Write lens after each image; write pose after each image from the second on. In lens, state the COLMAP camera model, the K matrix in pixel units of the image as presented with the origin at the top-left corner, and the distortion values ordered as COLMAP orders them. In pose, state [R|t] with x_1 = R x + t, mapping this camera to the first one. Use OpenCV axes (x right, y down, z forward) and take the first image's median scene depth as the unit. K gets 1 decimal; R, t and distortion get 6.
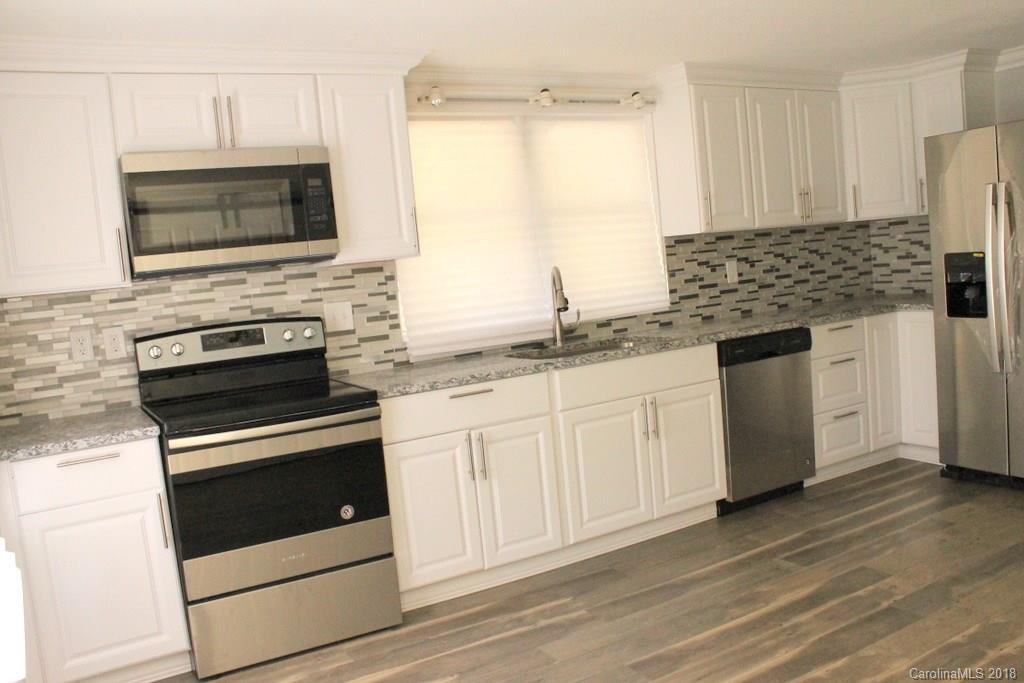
lens RADIAL K [[874.6, 0, 518.6], [0, 874.6, 344.7], [0, 0, 1]] dist [-0.165632, 0.147618]
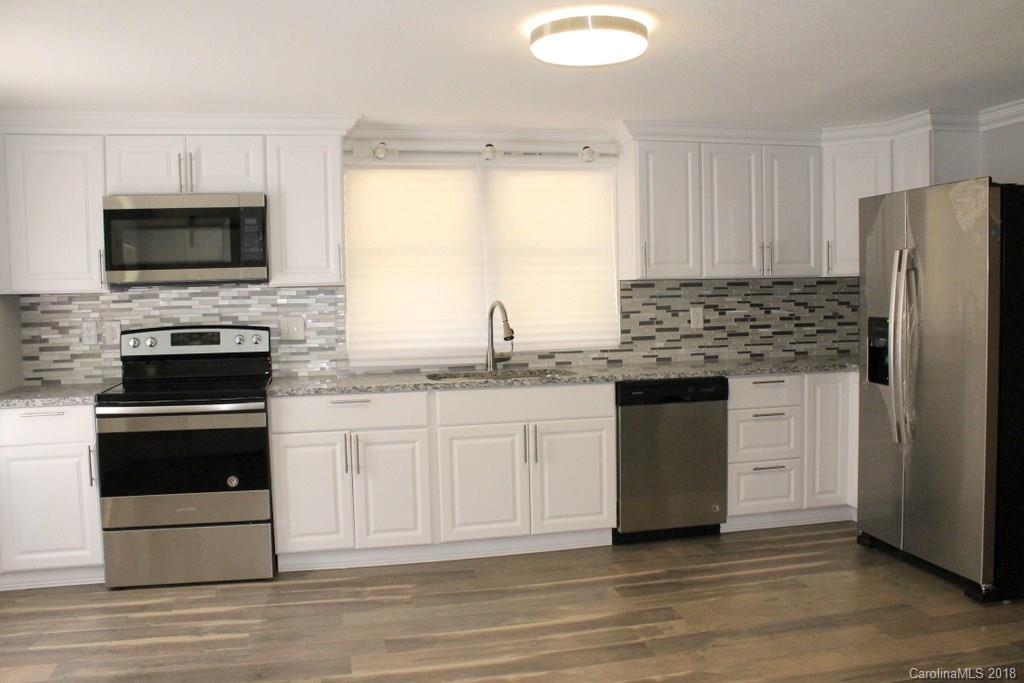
lens RADIAL K [[874.6, 0, 518.6], [0, 874.6, 344.7], [0, 0, 1]] dist [-0.165632, 0.147618]
pose [[0.951120, 0.092811, -0.294545, 0.480632], [-0.097579, 0.995227, -0.001500, -0.040293], [0.292999, 0.030168, 0.955637, -0.080071]]
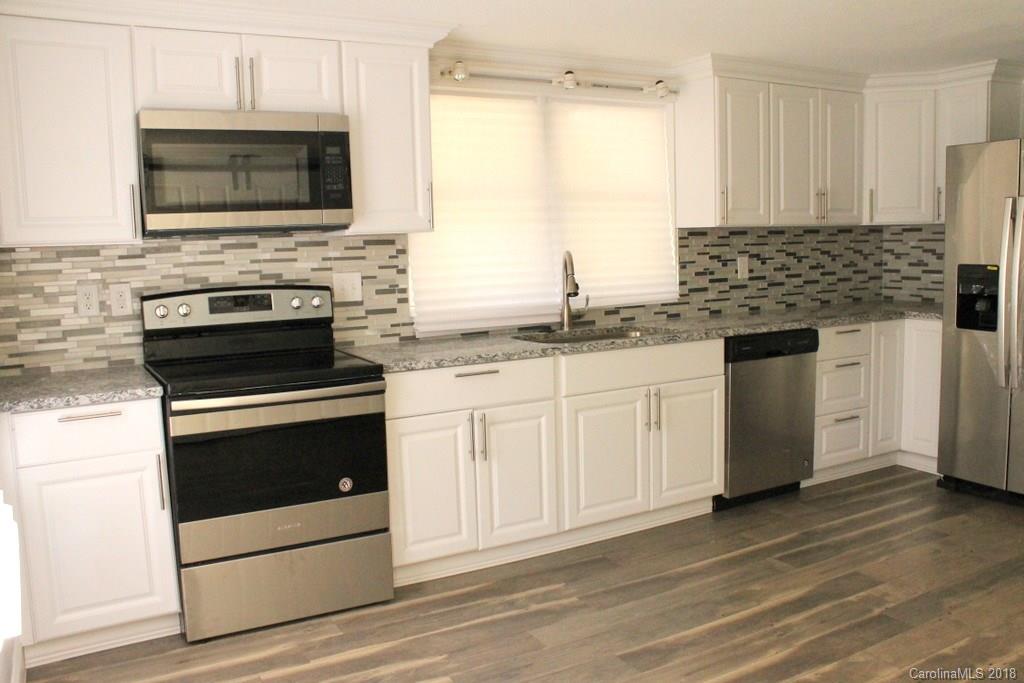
lens RADIAL K [[874.6, 0, 518.6], [0, 874.6, 344.7], [0, 0, 1]] dist [-0.165632, 0.147618]
pose [[0.997841, 0.065573, 0.003690, -0.011860], [-0.065641, 0.997566, 0.023532, -0.003019], [-0.002138, -0.023723, 0.999716, 0.005856]]
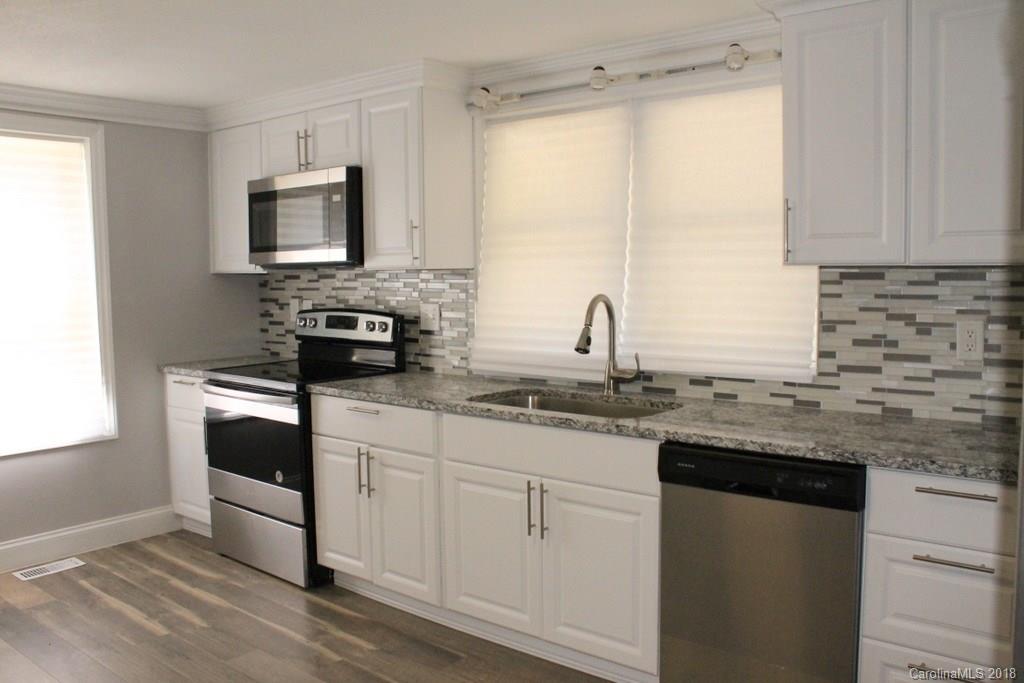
lens RADIAL K [[874.6, 0, 518.6], [0, 874.6, 344.7], [0, 0, 1]] dist [-0.165632, 0.147618]
pose [[0.344016, 0.170491, -0.923356, 0.863173], [-0.111867, 0.983815, 0.139976, -0.168003], [0.932276, 0.055139, 0.357521, 0.750265]]
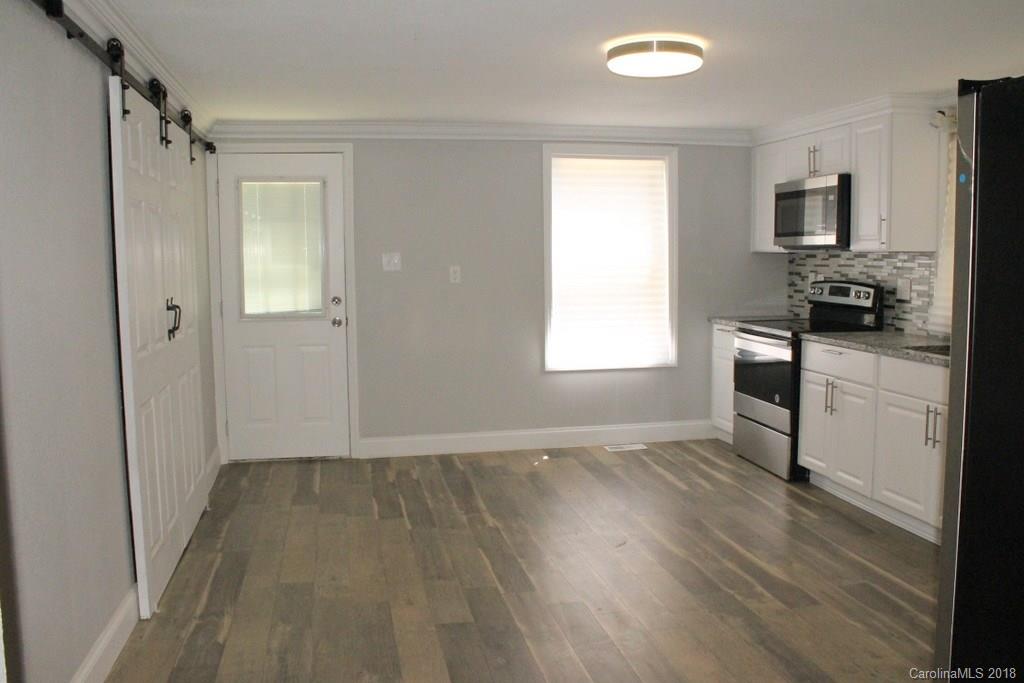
lens RADIAL K [[874.6, 0, 518.6], [0, 874.6, 344.7], [0, 0, 1]] dist [-0.165632, 0.147618]
pose [[-0.316583, 0.193579, -0.928602, 1.297832], [-0.053365, 0.973770, 0.221189, -0.219376], [0.947063, 0.119579, -0.297948, 0.870918]]
